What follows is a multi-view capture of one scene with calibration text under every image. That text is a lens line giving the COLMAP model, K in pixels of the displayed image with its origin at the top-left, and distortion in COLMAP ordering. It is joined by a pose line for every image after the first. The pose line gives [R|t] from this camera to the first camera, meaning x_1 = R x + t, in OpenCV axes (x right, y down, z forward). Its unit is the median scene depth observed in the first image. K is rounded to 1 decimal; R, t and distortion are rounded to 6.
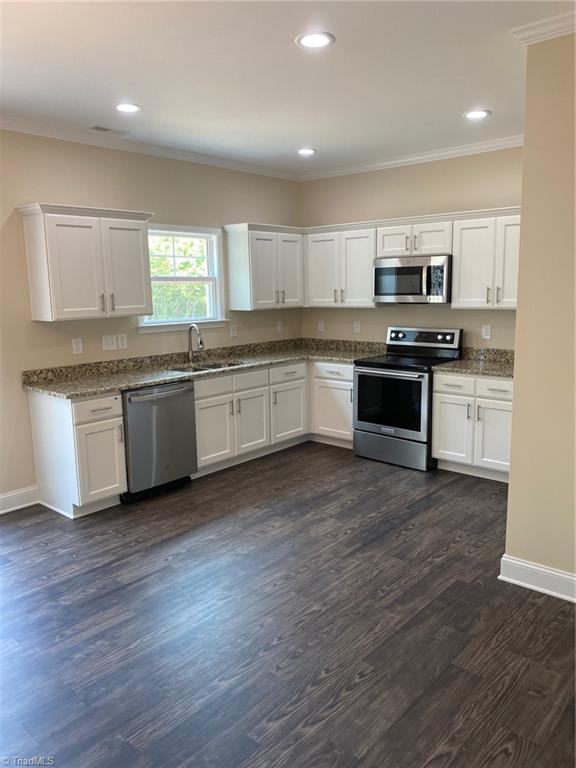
lens RADIAL K [[592.7, 0, 294.9], [0, 592.7, 372.8], [0, 0, 1]] dist [0.039767, -0.040350]
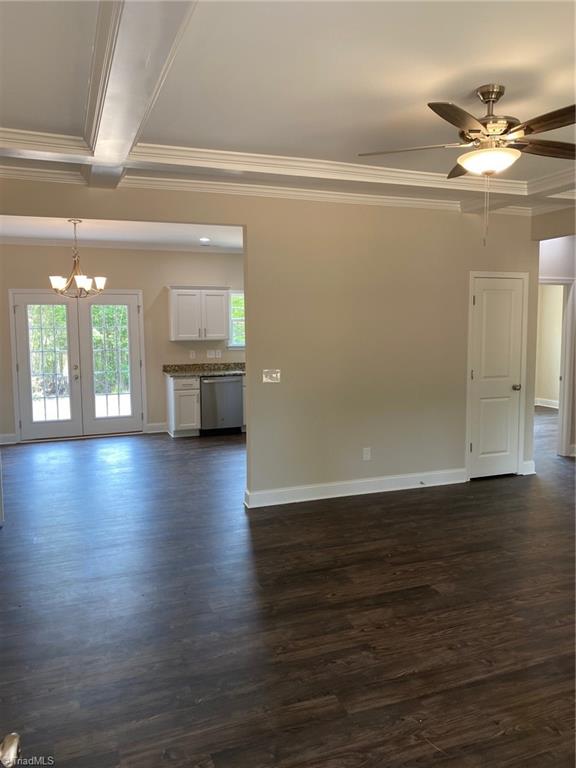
lens RADIAL K [[592.7, 0, 301.5], [0, 592.7, 386.4], [0, 0, 1]] dist [0.039767, -0.040350]
pose [[0.896409, 0.062657, -0.438777, 0.884504], [-0.078494, 0.996752, -0.018026, 0.071714], [0.436222, 0.050600, 0.898415, -0.631495]]
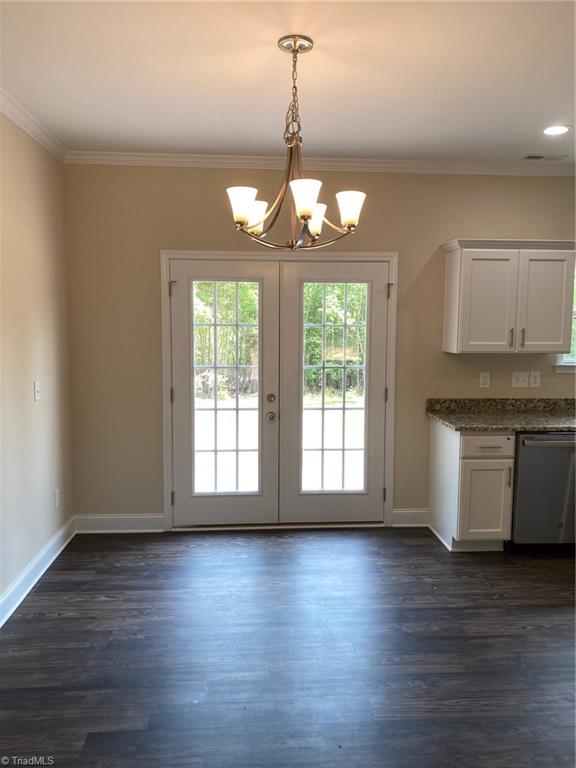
lens RADIAL K [[592.7, 0, 293.3], [0, 592.7, 379.8], [0, 0, 1]] dist [0.039767, -0.040350]
pose [[0.719338, 0.094957, -0.688140, 0.094105], [-0.126079, 0.992007, 0.005092, -0.011138], [0.683123, 0.083097, 0.725560, 0.072418]]
